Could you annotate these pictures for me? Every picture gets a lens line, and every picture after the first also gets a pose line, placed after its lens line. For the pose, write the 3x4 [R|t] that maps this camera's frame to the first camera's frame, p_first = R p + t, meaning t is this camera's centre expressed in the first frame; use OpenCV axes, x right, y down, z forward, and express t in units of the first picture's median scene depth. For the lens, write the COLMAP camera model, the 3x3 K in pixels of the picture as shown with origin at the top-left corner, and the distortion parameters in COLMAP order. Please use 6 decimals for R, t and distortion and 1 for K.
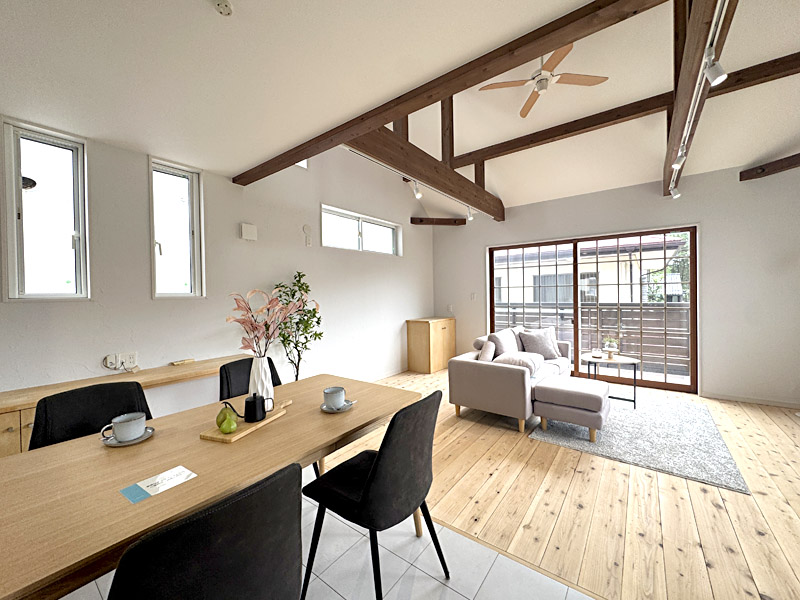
lens RADIAL K [[318.4, 0, 400.2], [0, 318.4, 298.2], [0, 0, 1]] dist [-0.001741, -0.000102]
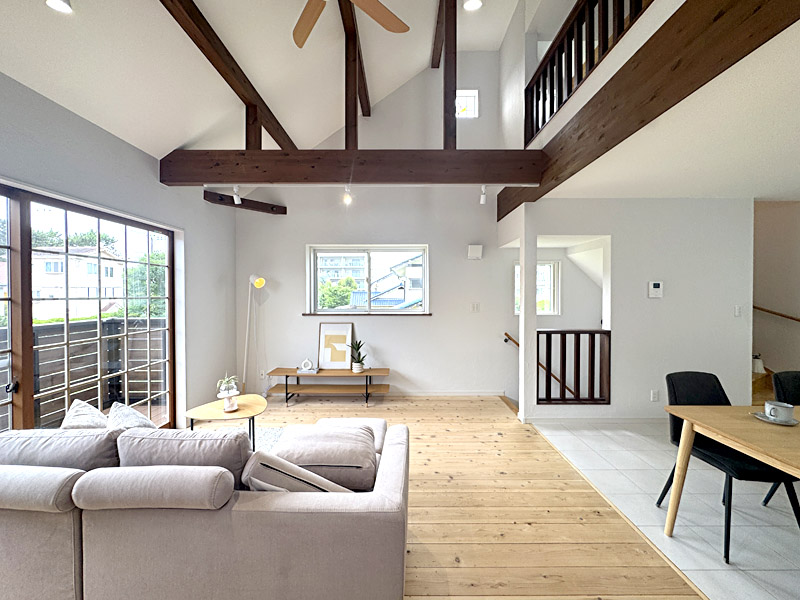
lens RADIAL K [[318.4, 0, 400.2], [0, 318.4, 298.2], [0, 0, 1]] dist [-0.001741, -0.000102]
pose [[-0.606869, 0.005472, 0.794783, -0.109791], [0.019937, 0.999766, 0.008339, -0.042244], [-0.794552, 0.020907, -0.606836, 1.015541]]
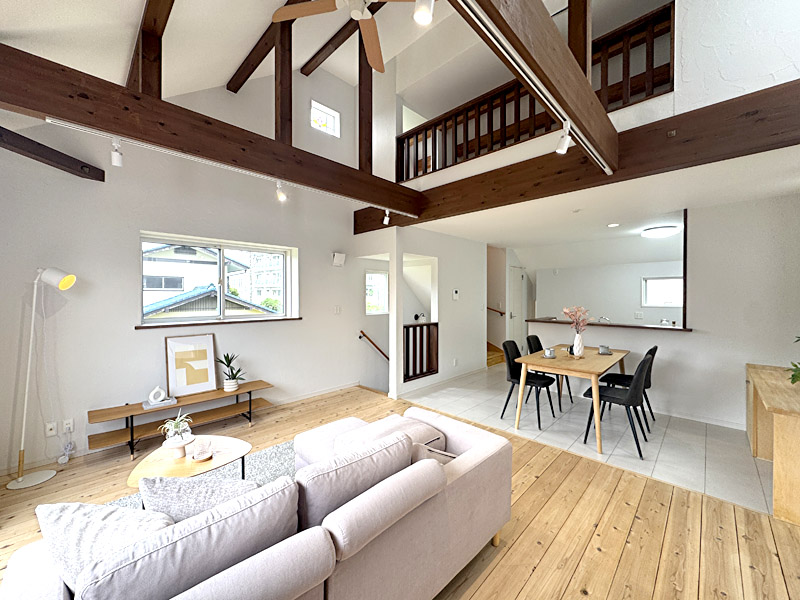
lens RADIAL K [[318.4, 0, 400.2], [0, 318.4, 298.2], [0, 0, 1]] dist [-0.001741, -0.000102]
pose [[-0.992617, 0.014922, 0.120366, 0.229360], [0.017572, 0.999625, 0.020984, -0.061368], [-0.120008, 0.022945, -0.992508, 1.315871]]
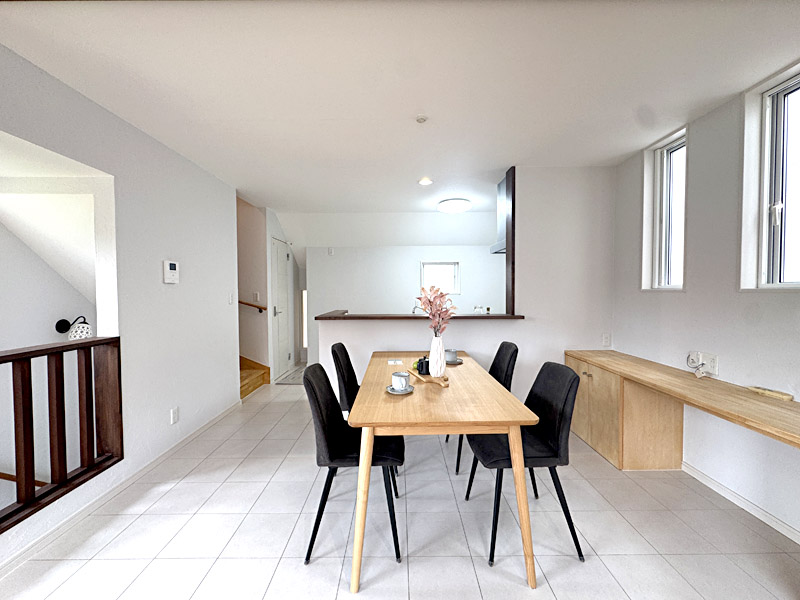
lens RADIAL K [[318.4, 0, 400.2], [0, 318.4, 298.2], [0, 0, 1]] dist [-0.001741, -0.000102]
pose [[-0.792606, 0.037174, -0.608600, 0.183967], [0.011862, 0.998891, 0.045565, -0.015815], [0.609619, 0.028896, -0.792168, 0.721609]]
